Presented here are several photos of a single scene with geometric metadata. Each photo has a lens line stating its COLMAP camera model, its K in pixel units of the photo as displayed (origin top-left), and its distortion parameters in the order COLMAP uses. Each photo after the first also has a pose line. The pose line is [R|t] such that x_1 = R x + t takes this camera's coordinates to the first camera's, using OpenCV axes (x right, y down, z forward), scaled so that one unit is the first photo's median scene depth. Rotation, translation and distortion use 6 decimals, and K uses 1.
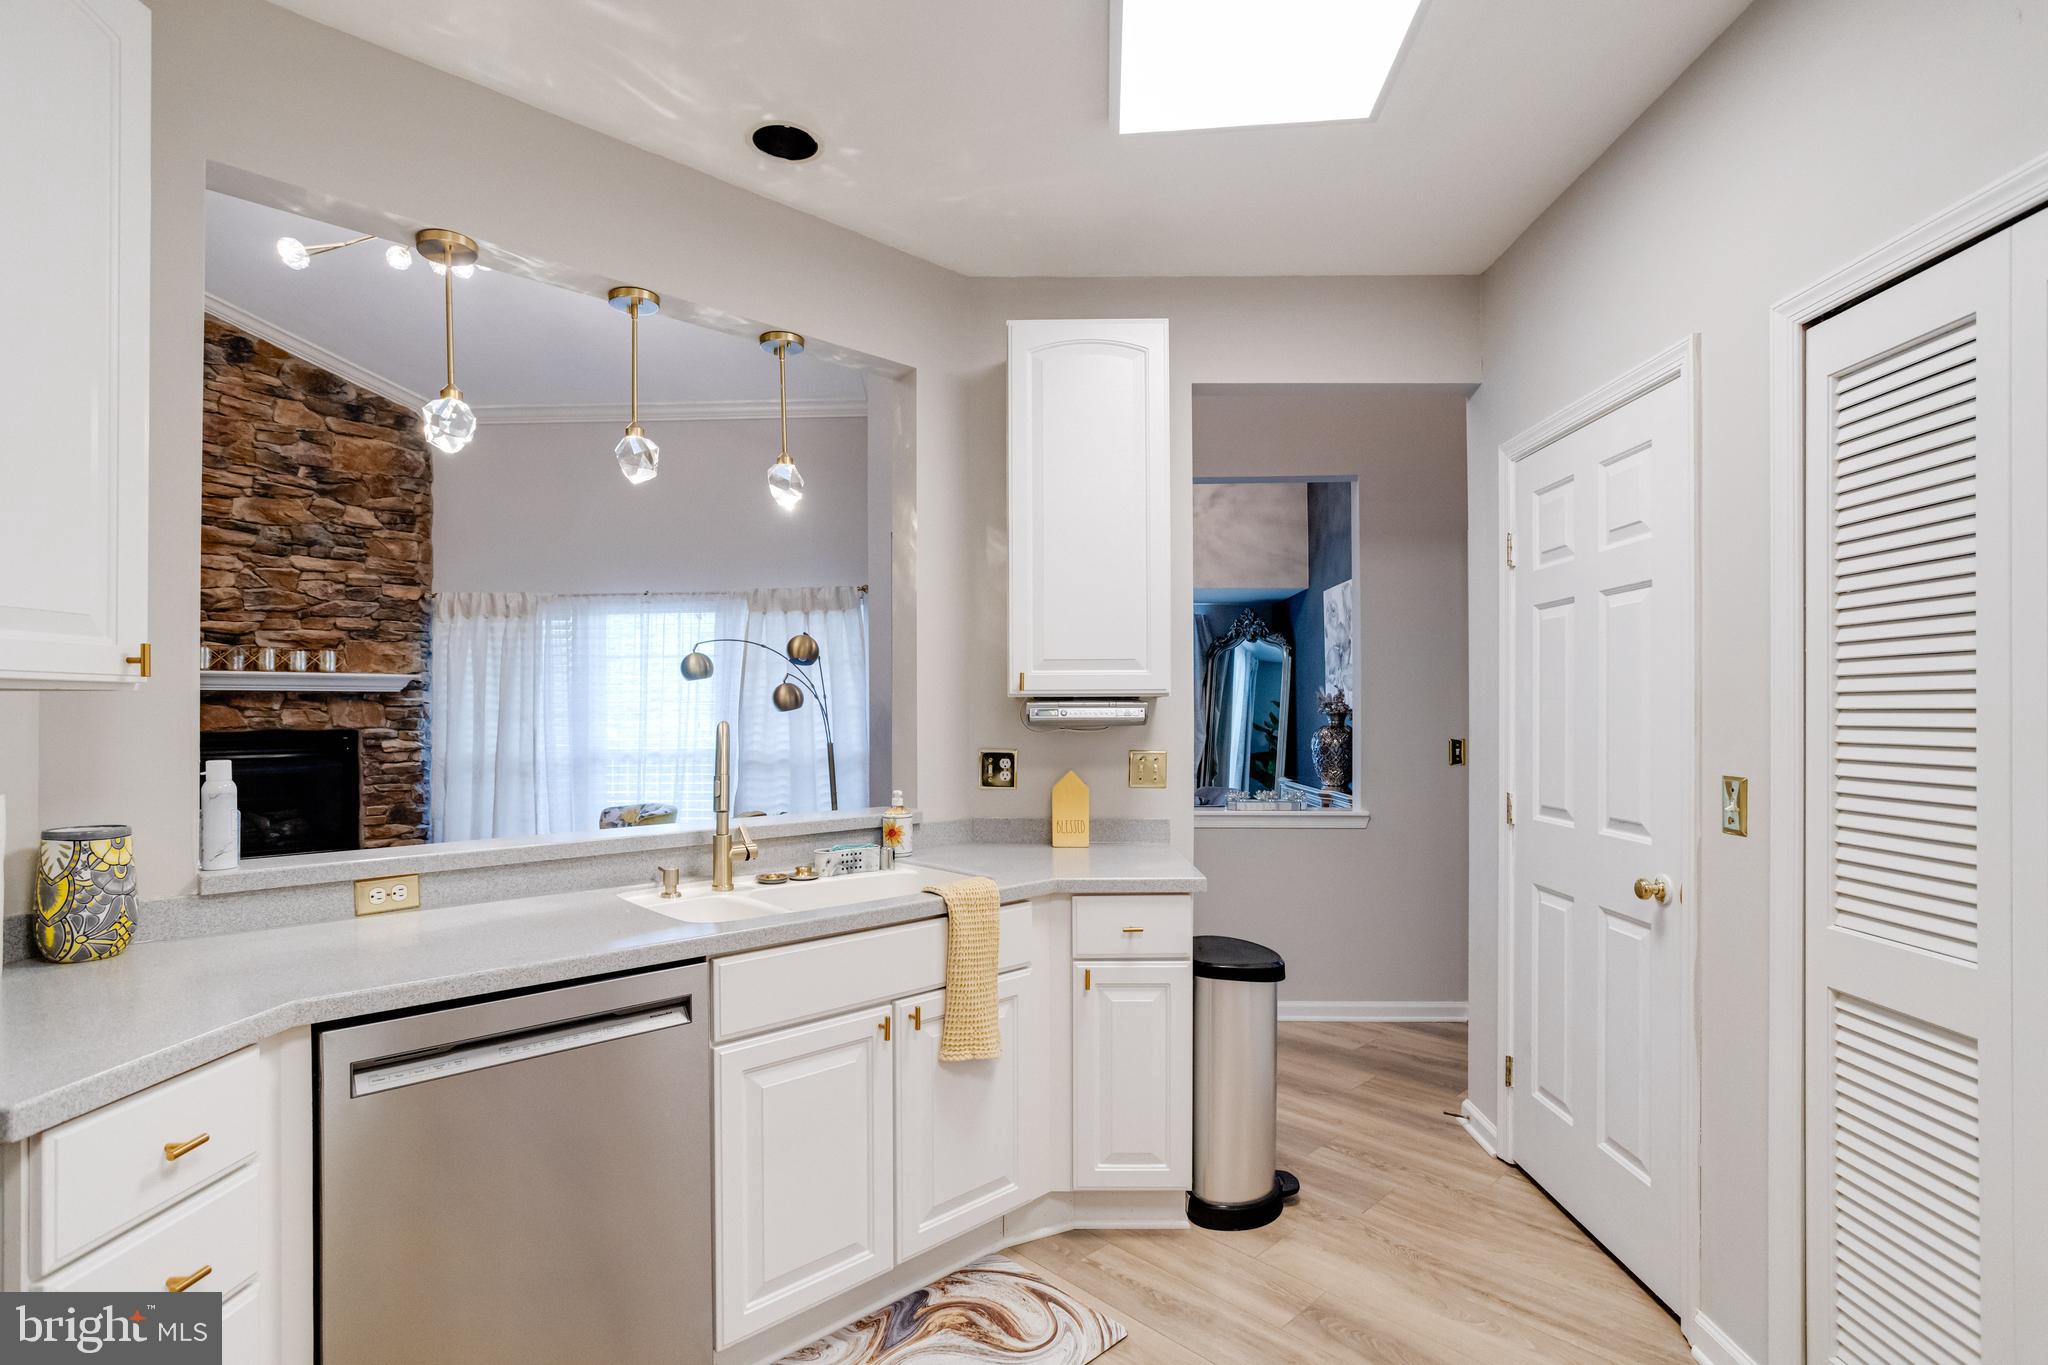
lens RADIAL K [[994.2, 0, 1021.2], [0, 994.2, 713.7], [0, 0, 1]] dist [-0.041179, 0.022808]
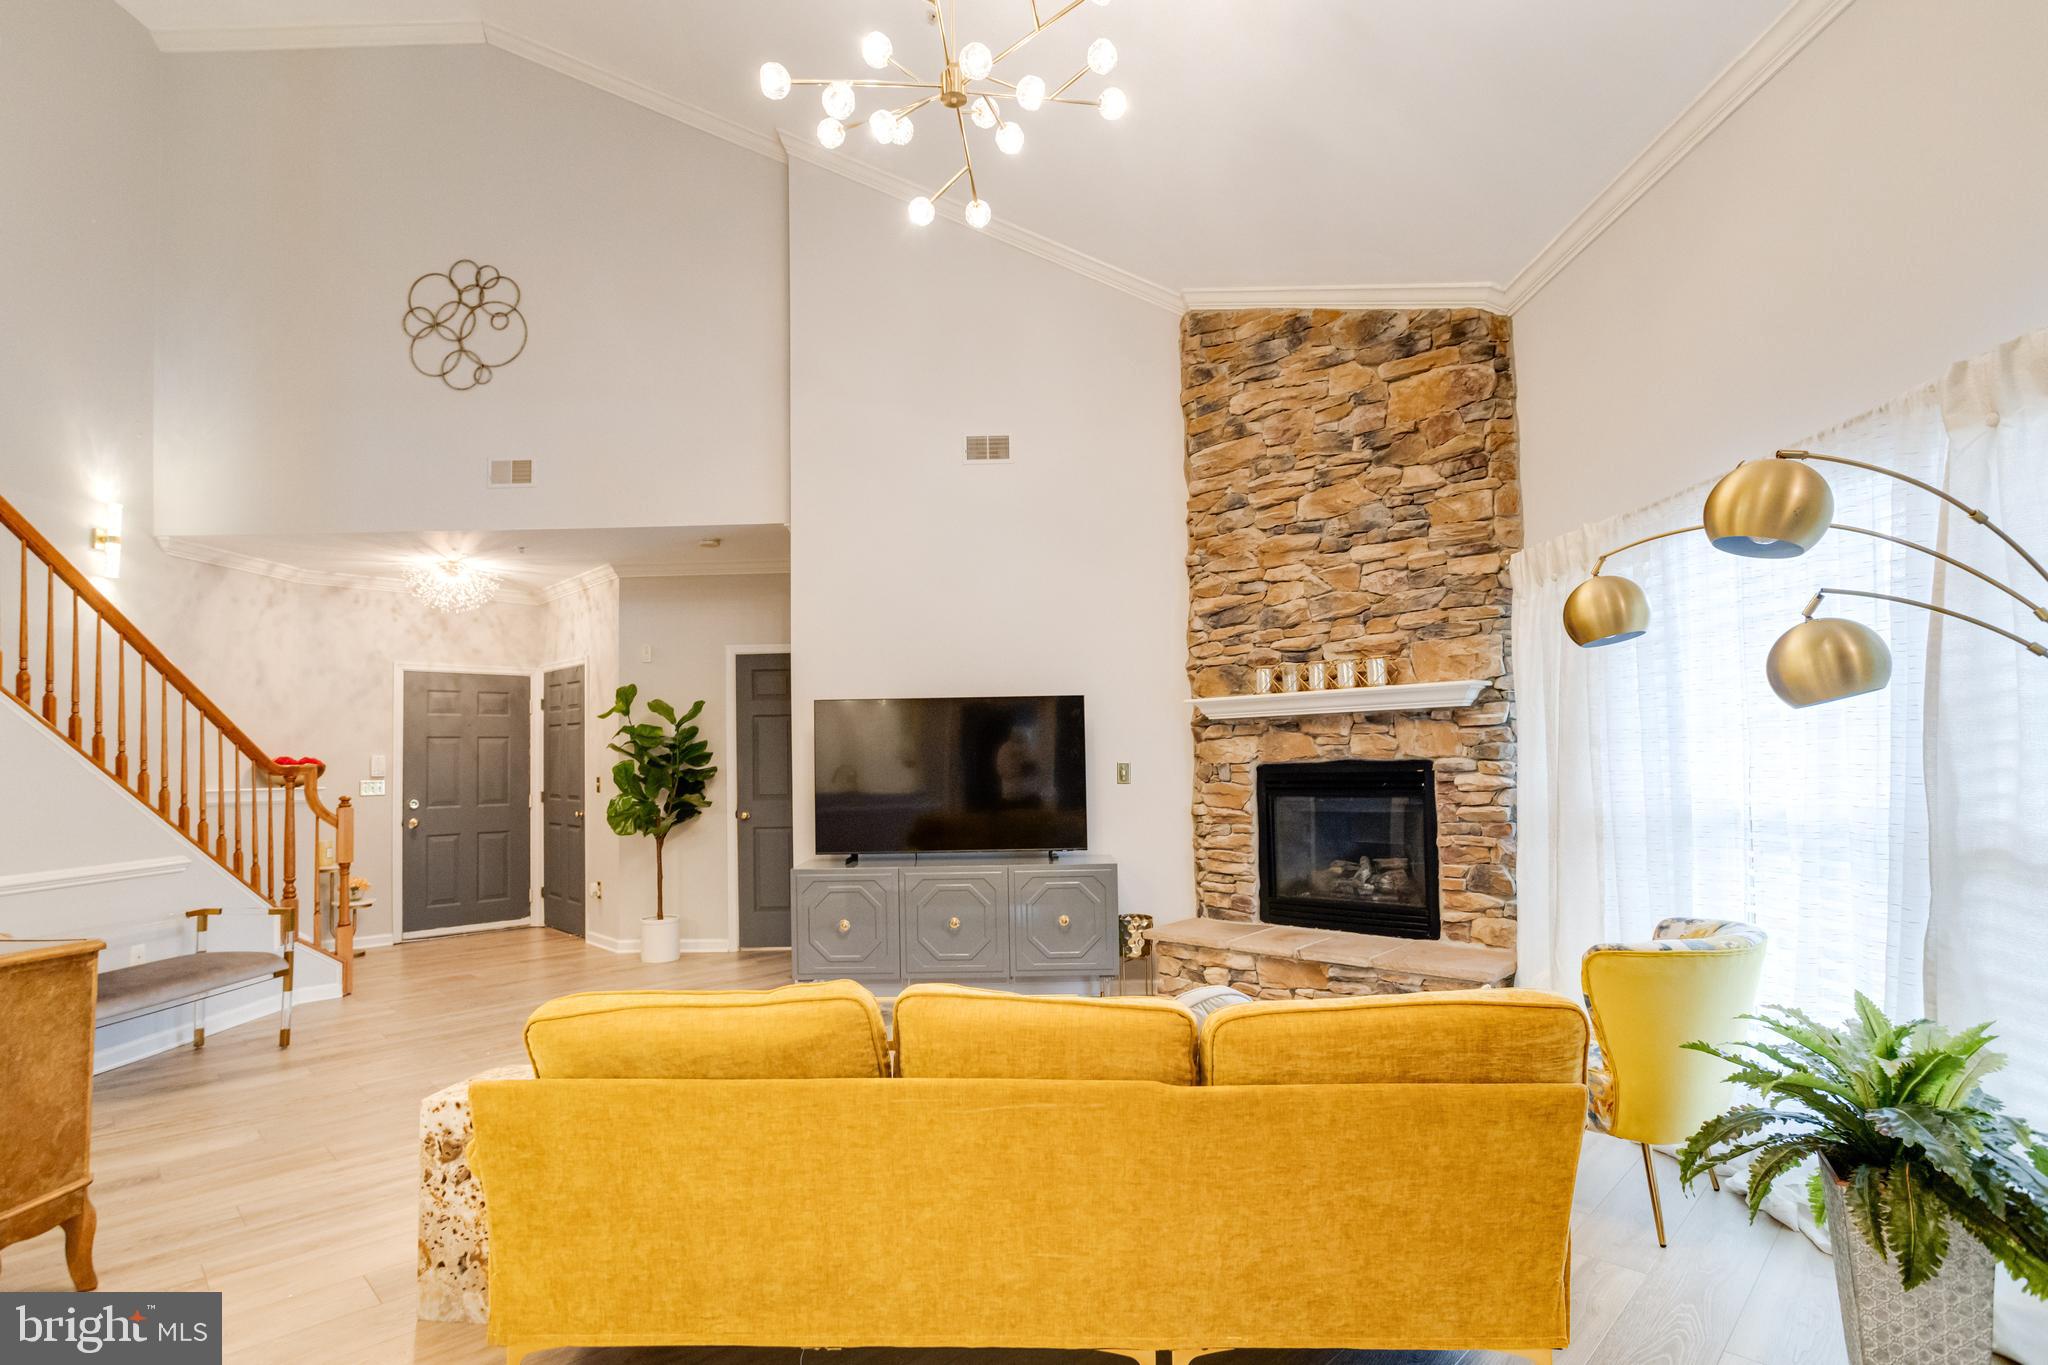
lens RADIAL K [[998.1, 0, 1023.1], [0, 998.1, 717.1], [0, 0, 1]] dist [-0.042758, 0.024424]
pose [[0.014956, -0.041380, -0.999032, 0.078868], [0.017204, 0.999006, -0.041121, 0.010068], [0.999740, -0.016572, 0.015653, 0.711369]]
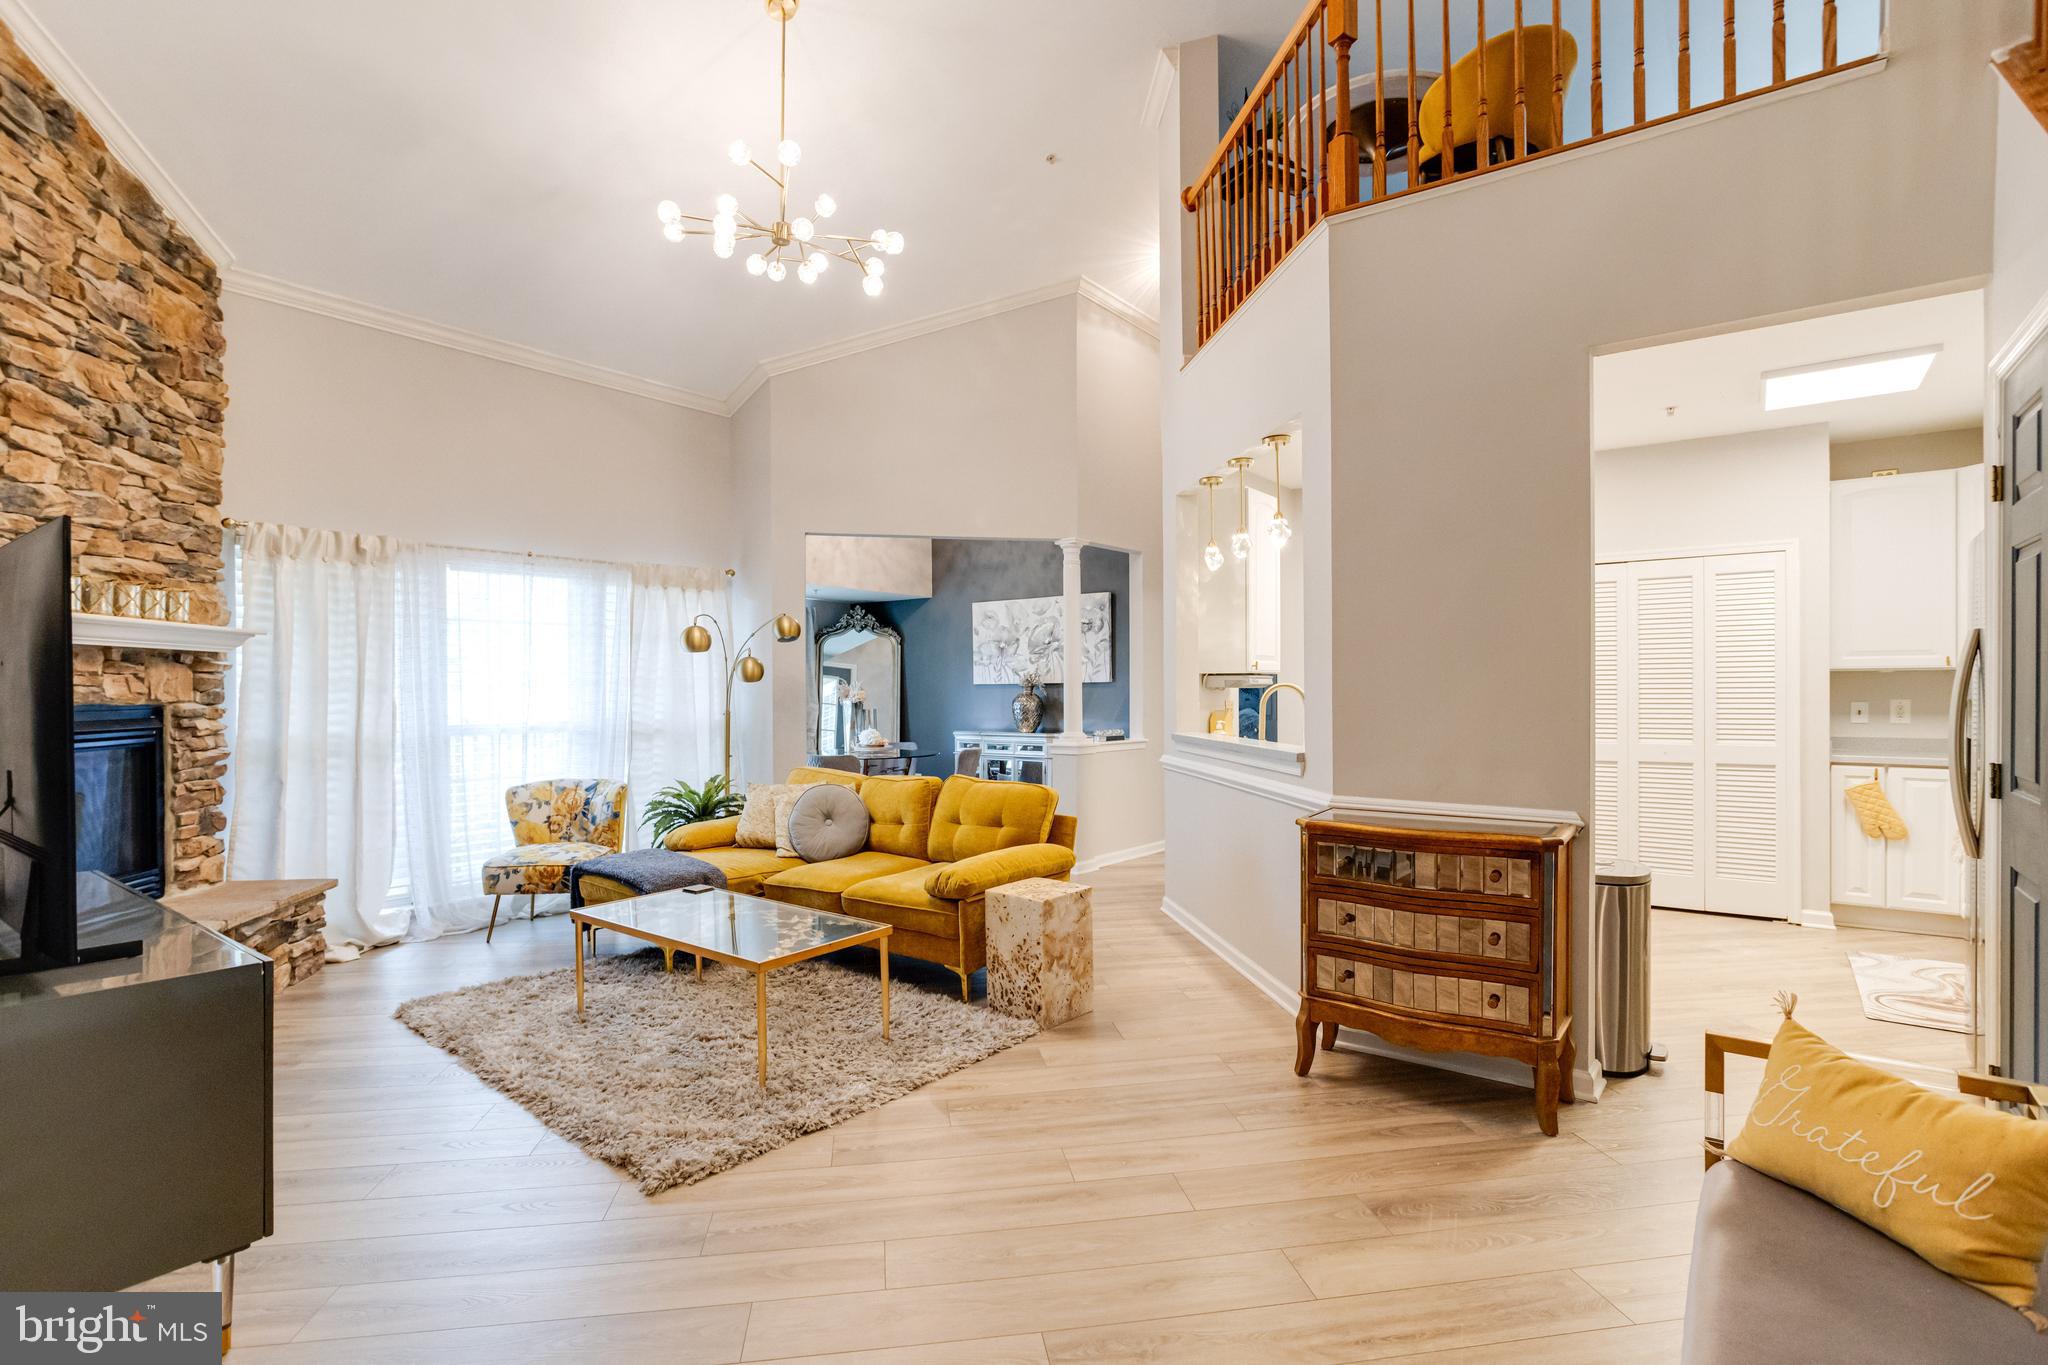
lens RADIAL K [[988.0, 0, 1023.3], [0, 988.0, 693.7], [0, 0, 1]] dist [-0.045431, 0.025863]
pose [[0.579770, -0.002915, 0.814775, -0.931340], [0.003586, 0.999993, 0.001026, 0.010266], [-0.814772, 0.002327, 0.579776, 0.101535]]
